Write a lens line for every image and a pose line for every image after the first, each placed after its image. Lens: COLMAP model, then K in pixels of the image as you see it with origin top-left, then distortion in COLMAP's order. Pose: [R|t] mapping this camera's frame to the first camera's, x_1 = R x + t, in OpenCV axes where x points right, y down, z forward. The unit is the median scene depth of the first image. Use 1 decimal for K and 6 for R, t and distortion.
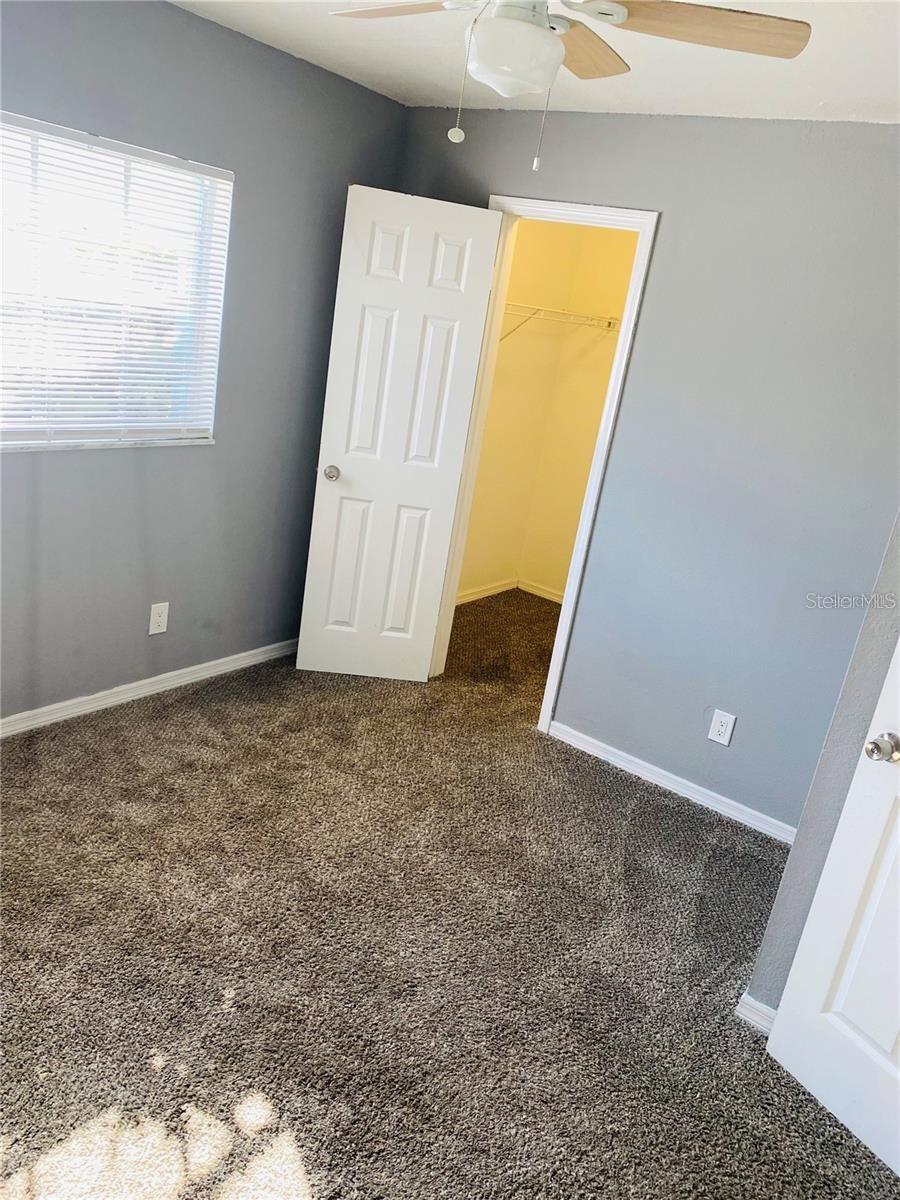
lens RADIAL K [[934.2, 0, 486.4], [0, 934.2, 594.8], [0, 0, 1]] dist [0.101964, -0.150256]
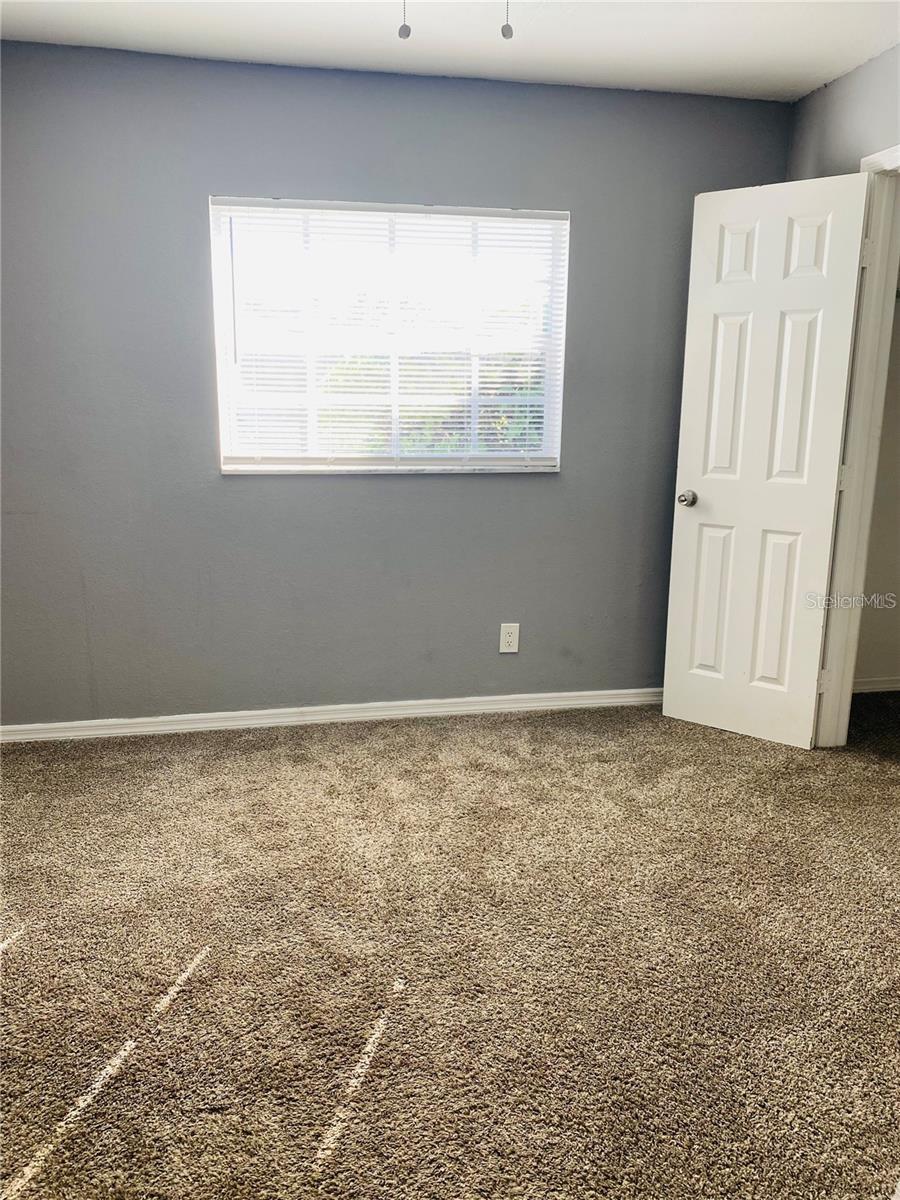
lens RADIAL K [[923.4, 0, 455.1], [0, 923.4, 607.5], [0, 0, 1]] dist [0.011791, -0.006400]
pose [[0.699816, 0.000764, -0.714323, 0.327859], [-0.113585, 0.987395, -0.110223, 0.104670], [0.705235, 0.158272, 0.691081, 0.220345]]
